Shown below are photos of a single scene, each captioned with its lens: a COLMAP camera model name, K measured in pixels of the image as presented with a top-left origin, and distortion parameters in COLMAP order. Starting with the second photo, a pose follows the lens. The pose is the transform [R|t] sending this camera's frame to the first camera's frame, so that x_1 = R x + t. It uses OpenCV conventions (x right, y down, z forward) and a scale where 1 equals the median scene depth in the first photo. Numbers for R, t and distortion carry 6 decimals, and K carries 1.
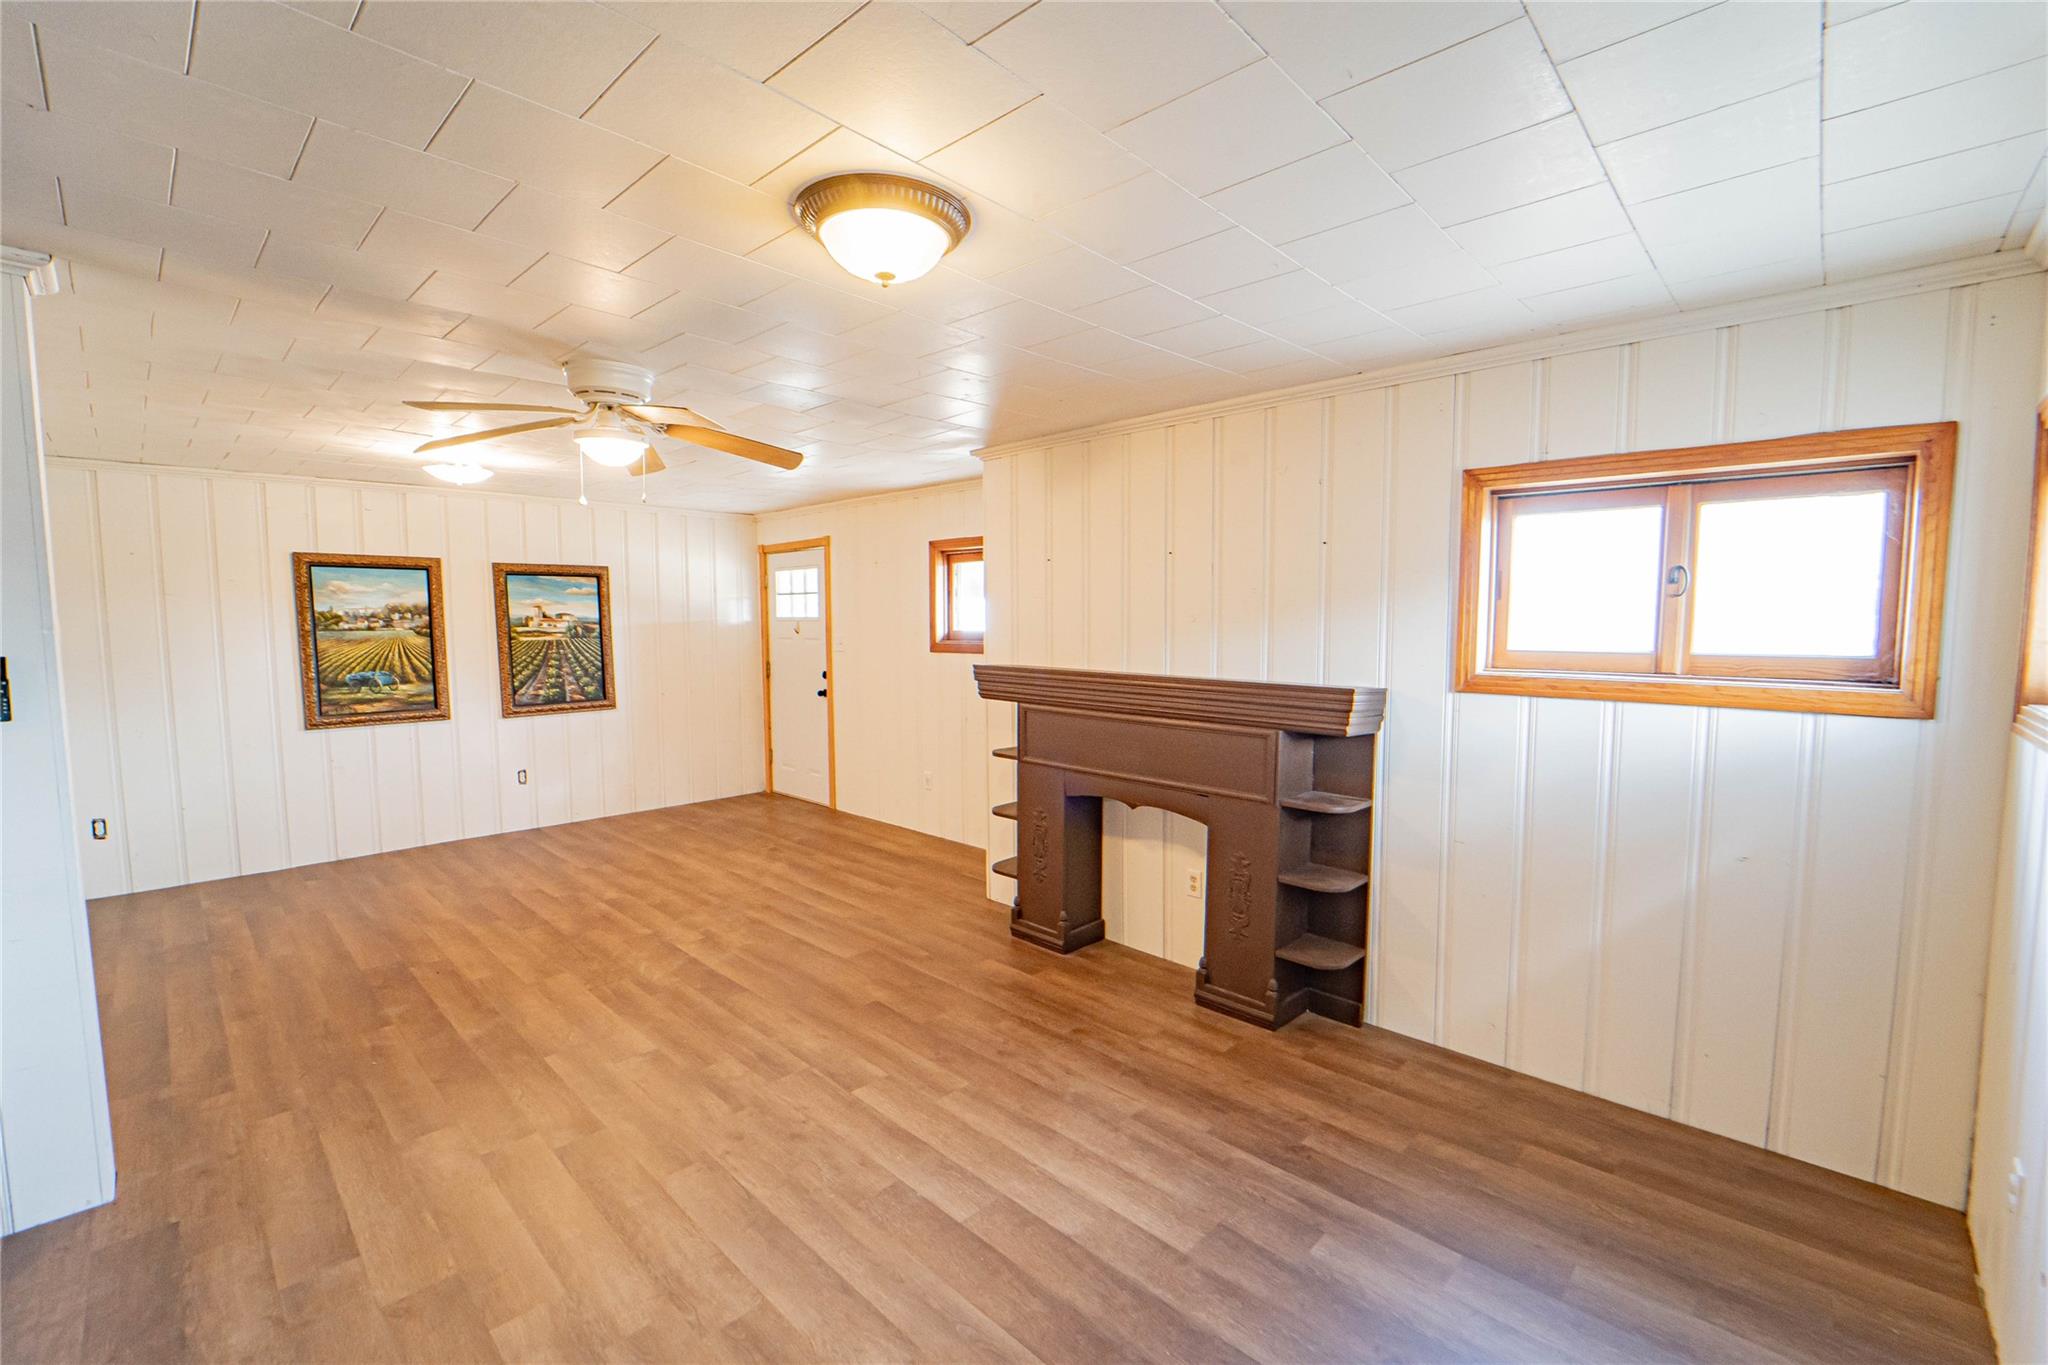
lens RADIAL K [[833.0, 0, 1033.9], [0, 833.0, 702.1], [0, 0, 1]] dist [-0.021859, -0.000244]
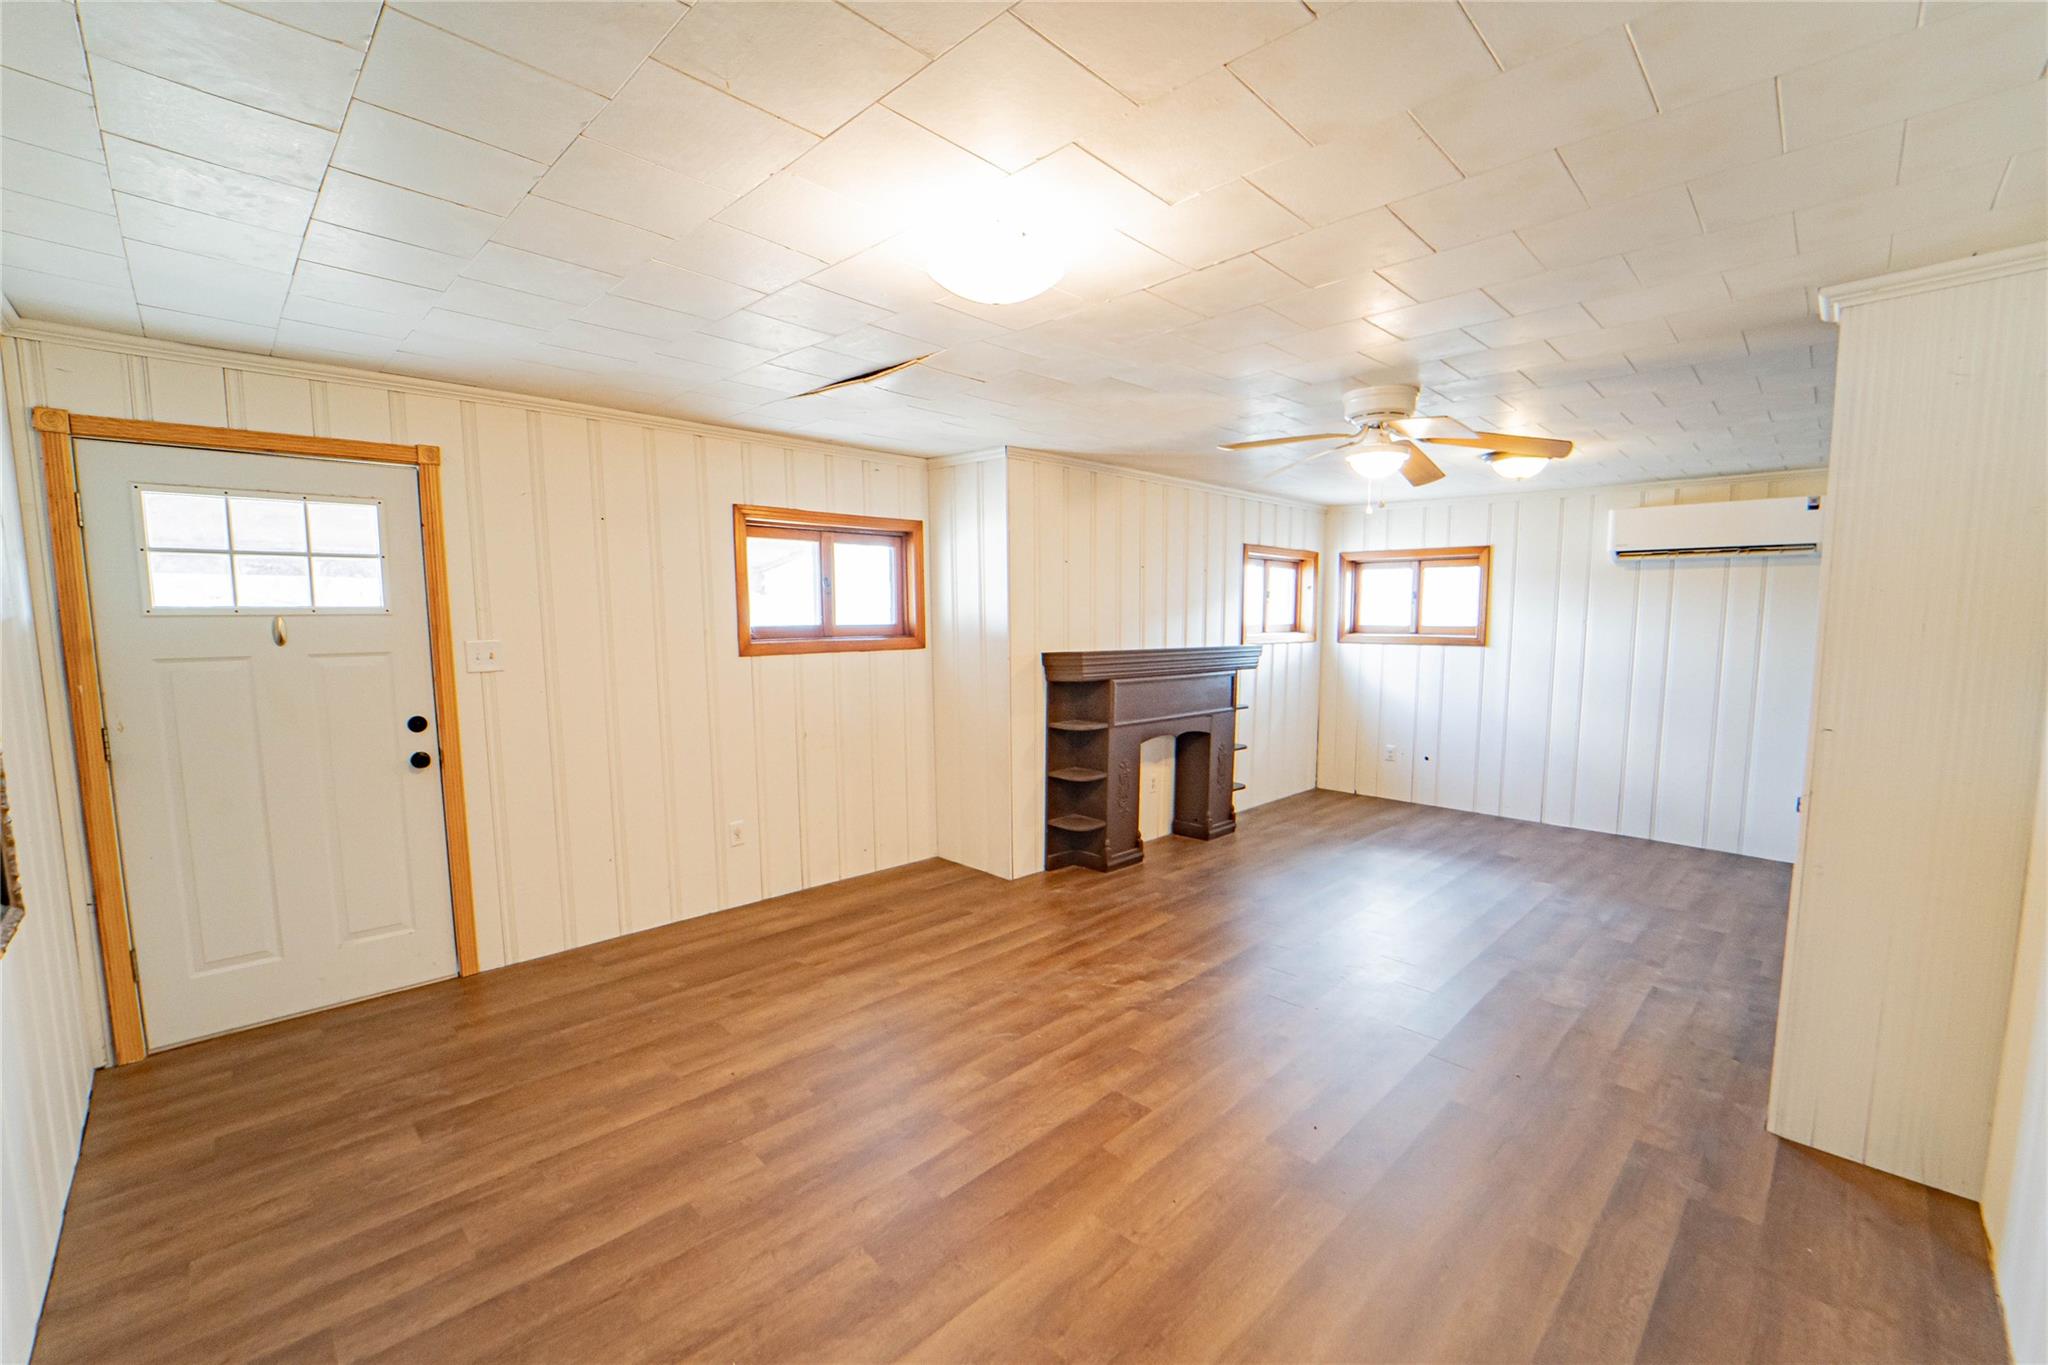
lens RADIAL K [[847.4, 0, 1024.0], [0, 847.4, 682.5], [0, 0, 1]] dist [-0.011432, -0.000045]
pose [[0.051376, -0.087596, 0.994830, -1.056950], [0.096925, 0.991881, 0.082331, -0.091702], [-0.993965, 0.092194, 0.059449, 0.874786]]
